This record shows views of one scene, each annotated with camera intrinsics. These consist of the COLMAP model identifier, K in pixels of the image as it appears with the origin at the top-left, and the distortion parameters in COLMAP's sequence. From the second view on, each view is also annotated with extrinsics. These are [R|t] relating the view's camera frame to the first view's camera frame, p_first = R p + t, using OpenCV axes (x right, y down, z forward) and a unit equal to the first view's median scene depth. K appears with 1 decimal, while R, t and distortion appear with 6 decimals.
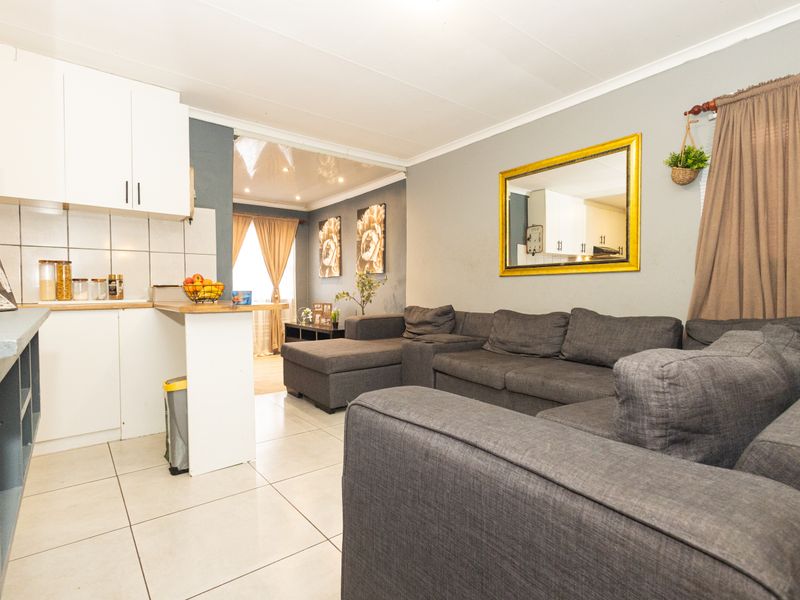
lens RADIAL K [[412.4, 0, 393.9], [0, 412.4, 299.0], [0, 0, 1]] dist [0.004192, 0.000925]
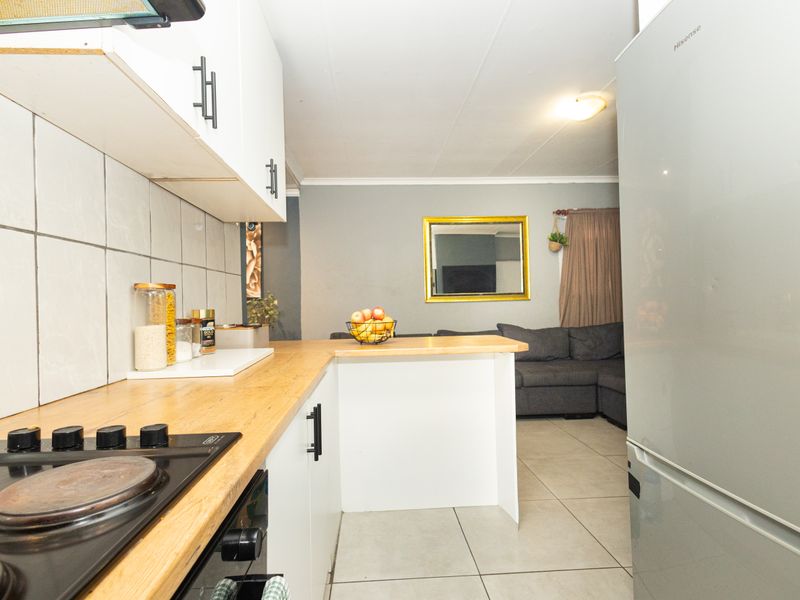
lens RADIAL K [[412.4, 0, 393.9], [0, 412.4, 299.0], [0, 0, 1]] dist [0.004192, 0.000925]
pose [[0.574790, -0.001259, 0.818300, -0.491668], [0.035083, 0.999117, -0.023106, -0.025748], [-0.817548, 0.041989, 0.574327, 0.240509]]
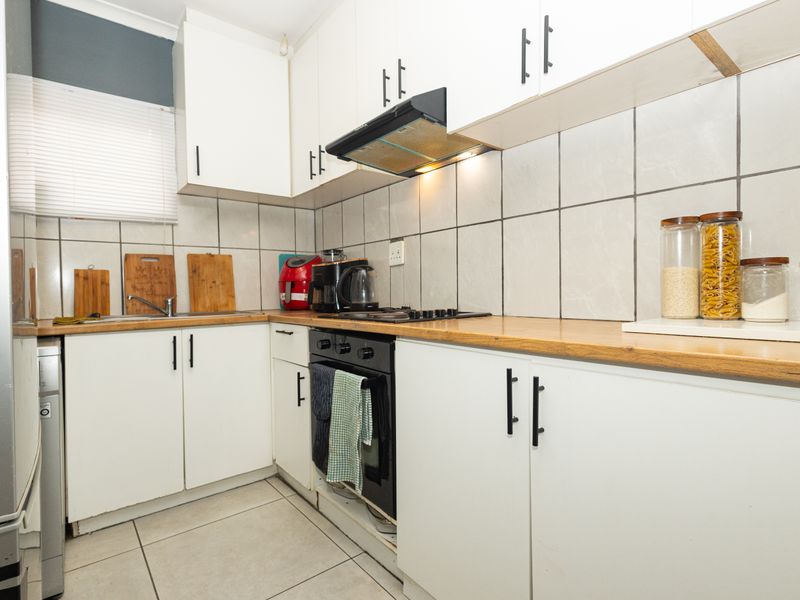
lens RADIAL K [[412.4, 0, 393.9], [0, 412.4, 299.0], [0, 0, 1]] dist [0.004192, 0.000925]
pose [[0.007744, 0.023711, -0.999689, -0.203650], [-0.007632, 0.999691, 0.023652, -0.010458], [0.999941, 0.007447, 0.007923, 0.337058]]
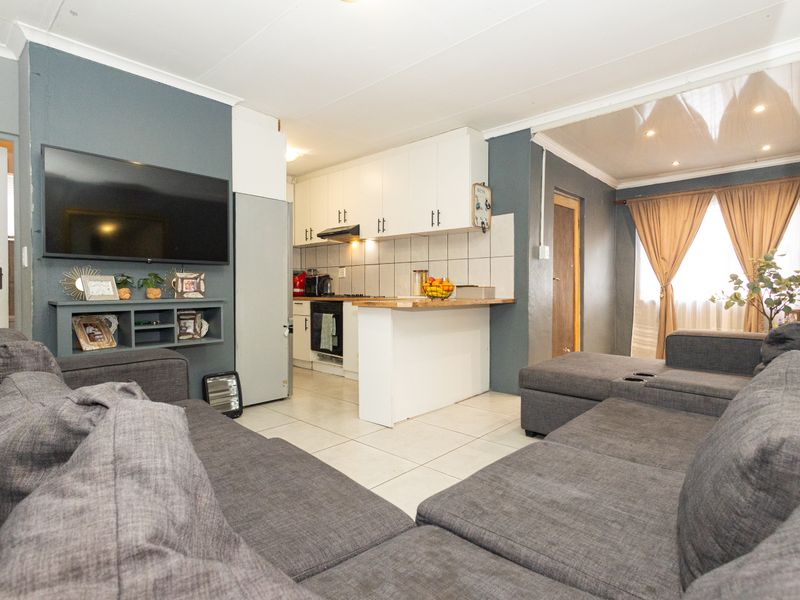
lens RADIAL K [[429.5, 0, 393.6], [0, 429.5, 296.3], [0, 0, 1]] dist [0.002030, 0.000511]
pose [[0.153732, 0.021844, -0.987871, 0.358249], [-0.018230, 0.999648, 0.019268, -0.011389], [0.987944, 0.015047, 0.154076, 0.310295]]
